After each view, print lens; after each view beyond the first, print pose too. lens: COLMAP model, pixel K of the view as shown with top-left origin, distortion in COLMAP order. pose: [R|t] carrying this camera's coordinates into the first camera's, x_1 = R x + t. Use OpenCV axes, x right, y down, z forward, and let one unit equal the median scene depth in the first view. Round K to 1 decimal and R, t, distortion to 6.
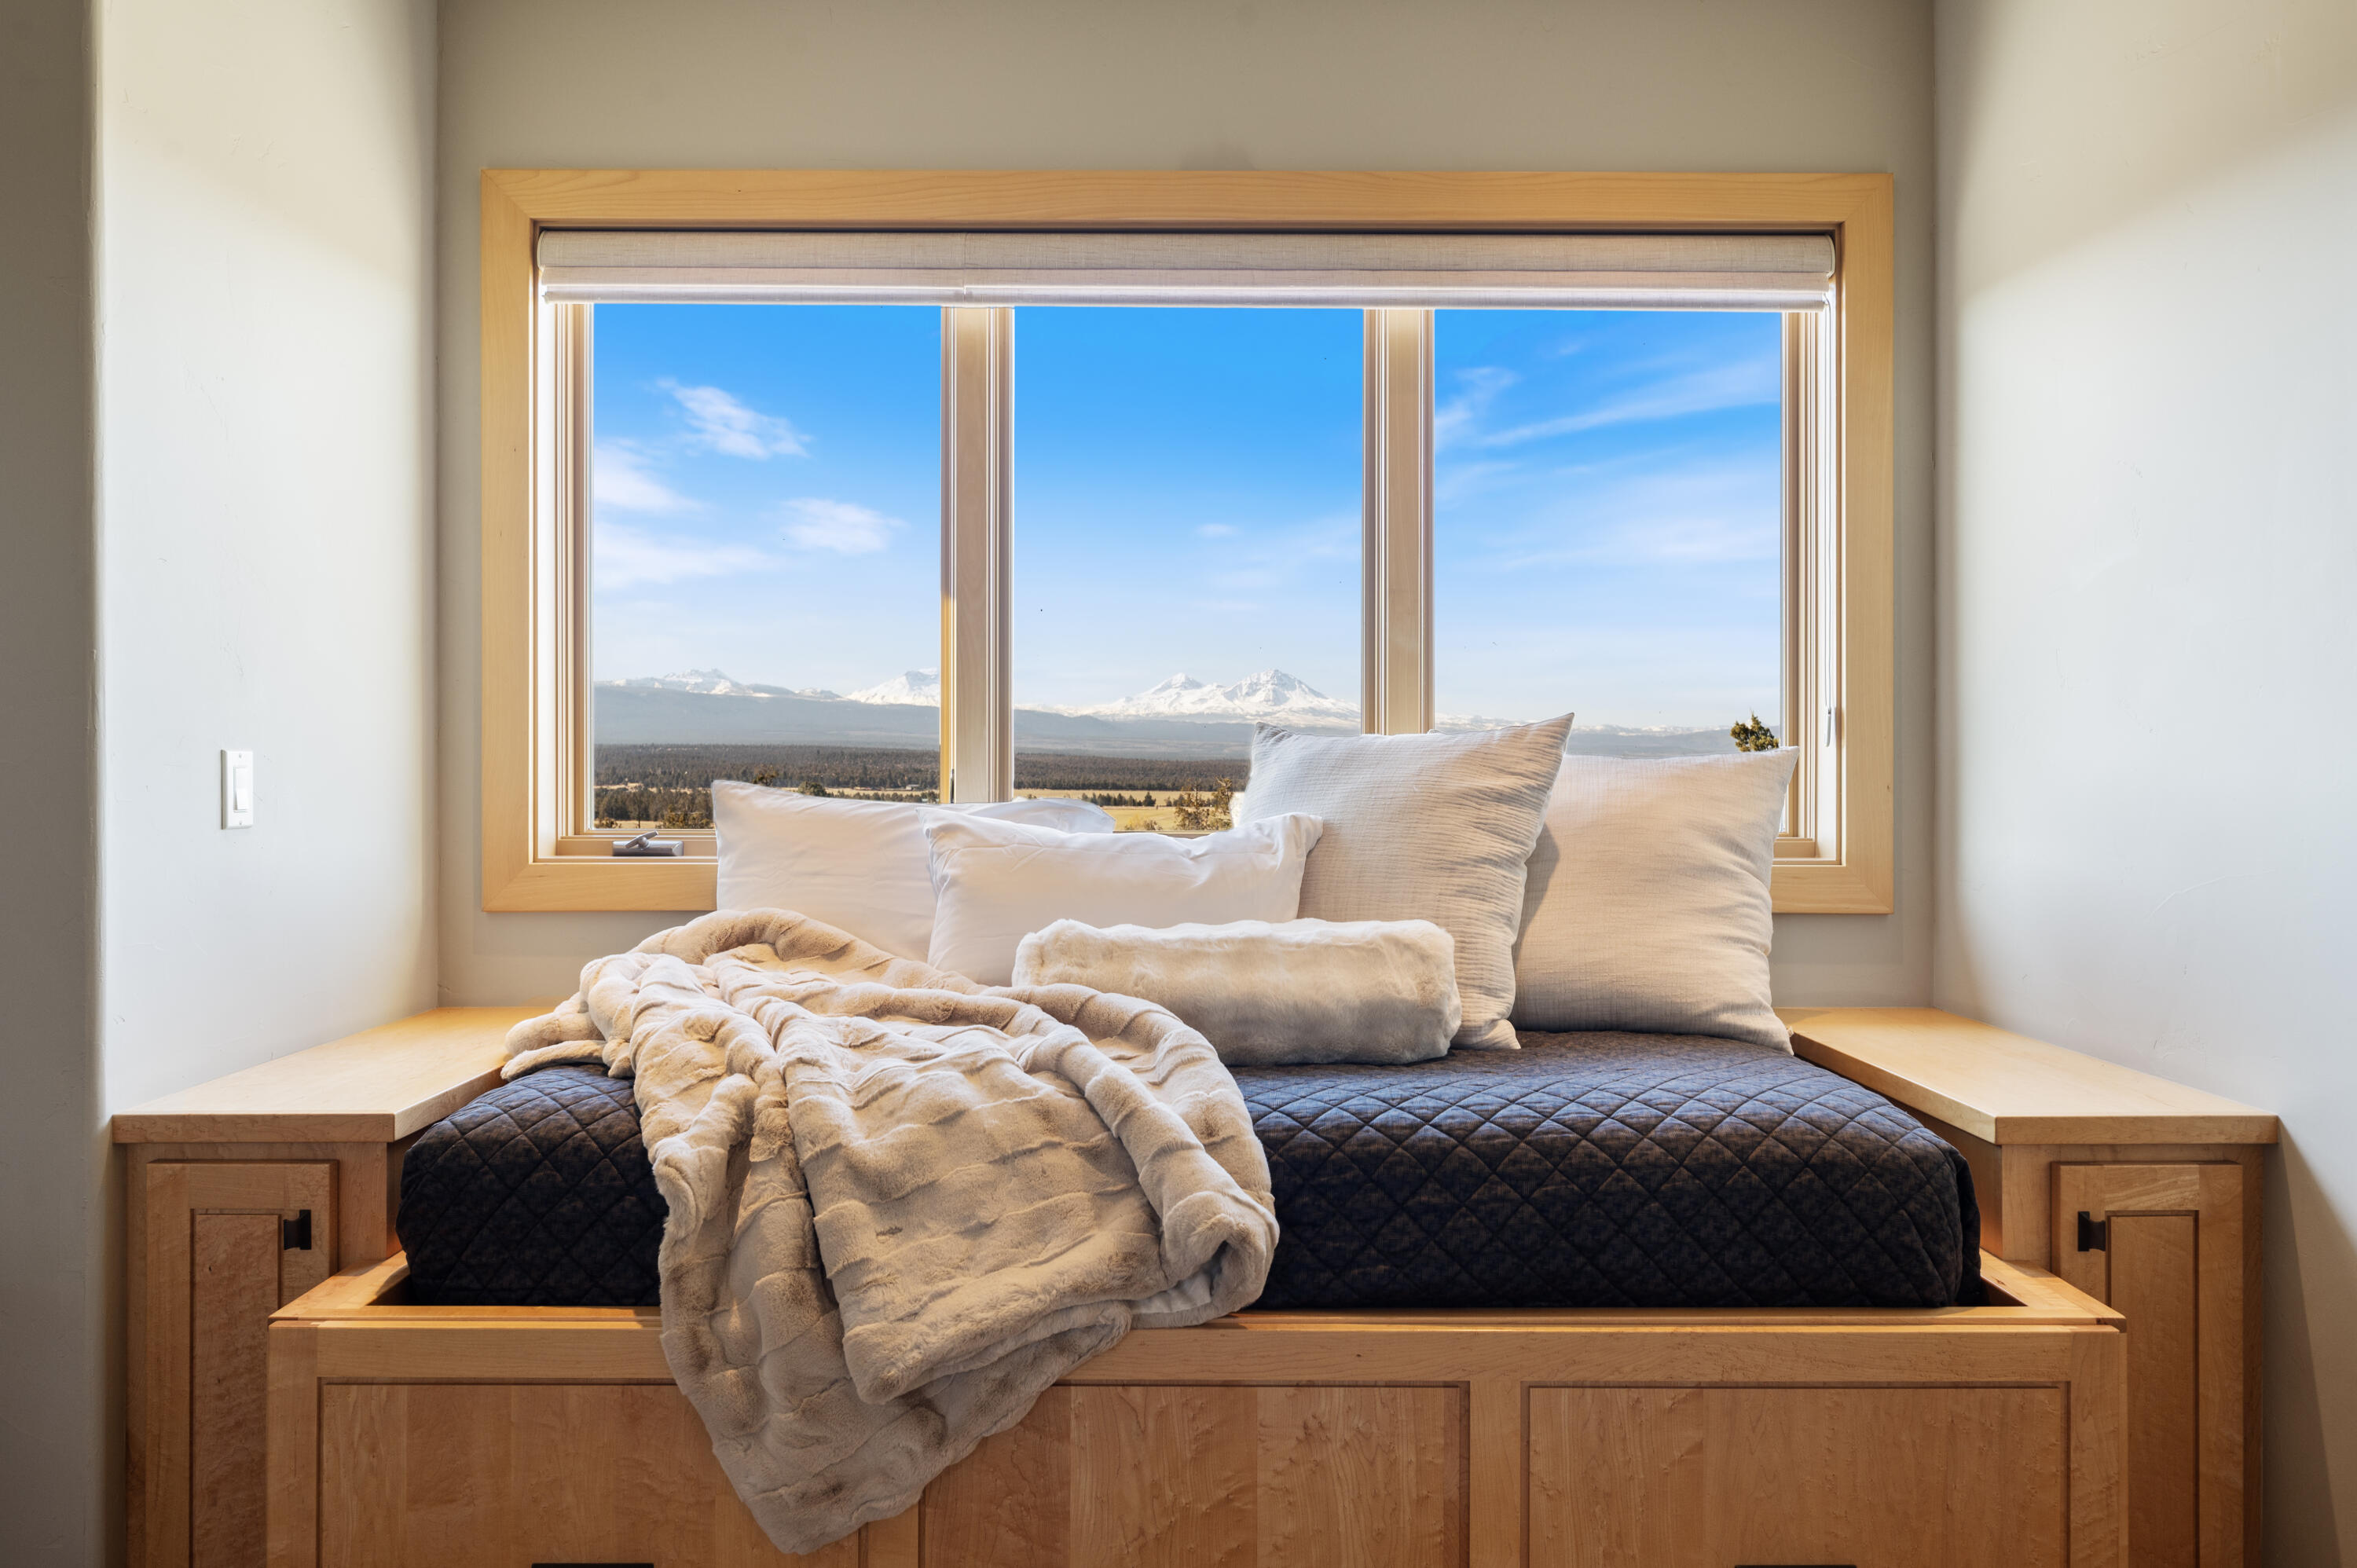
lens RADIAL K [[1616.6, 0, 1162.3], [0, 1616.6, 783.6], [0, 0, 1]] dist [0.000984, -0.005085]
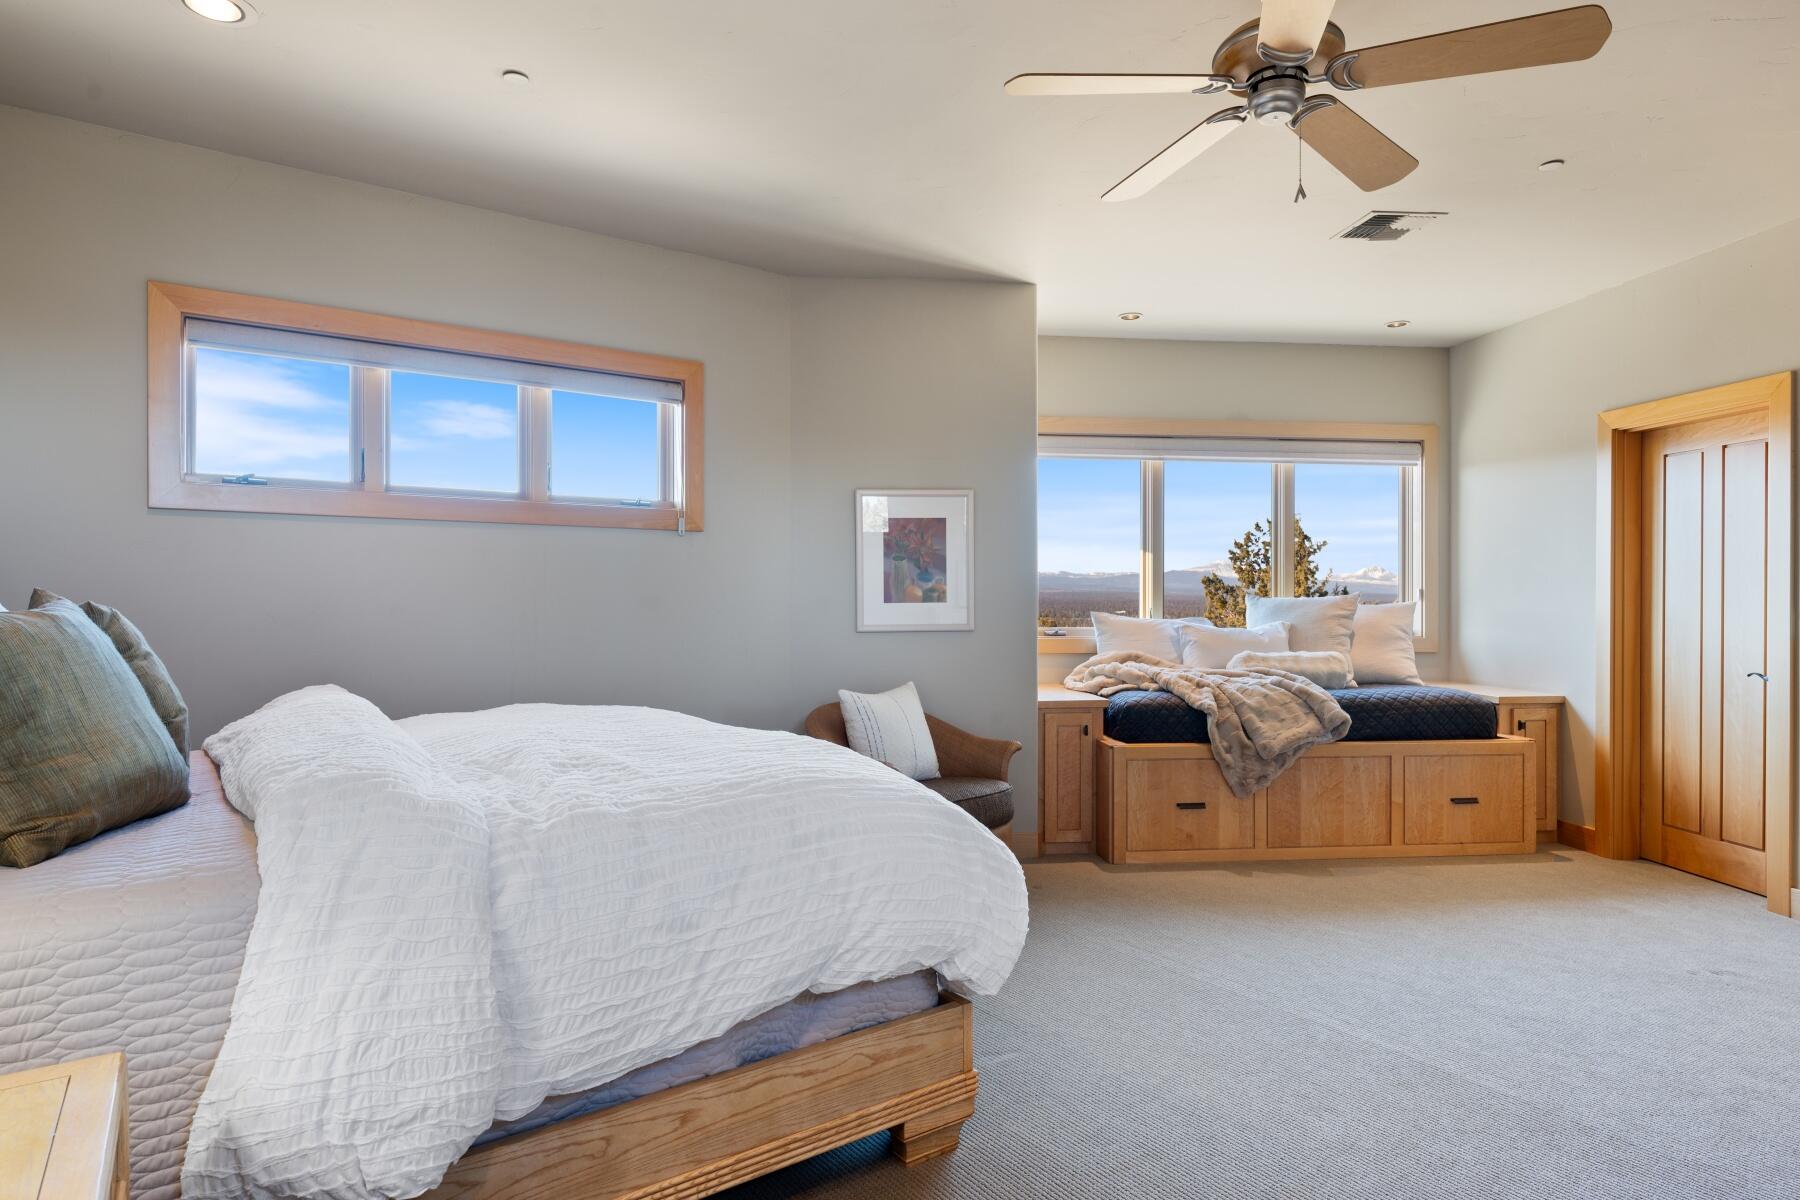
lens RADIAL K [[1012.5, 0, 912.1], [0, 1012.5, 613.3], [0, 0, 1]] dist [0.001143, 0.001154]
pose [[0.993690, 0.000048, 0.112160, -1.204099], [-0.000452, 0.999993, 0.003584, -0.007820], [-0.112159, -0.003612, 0.993684, -1.320288]]
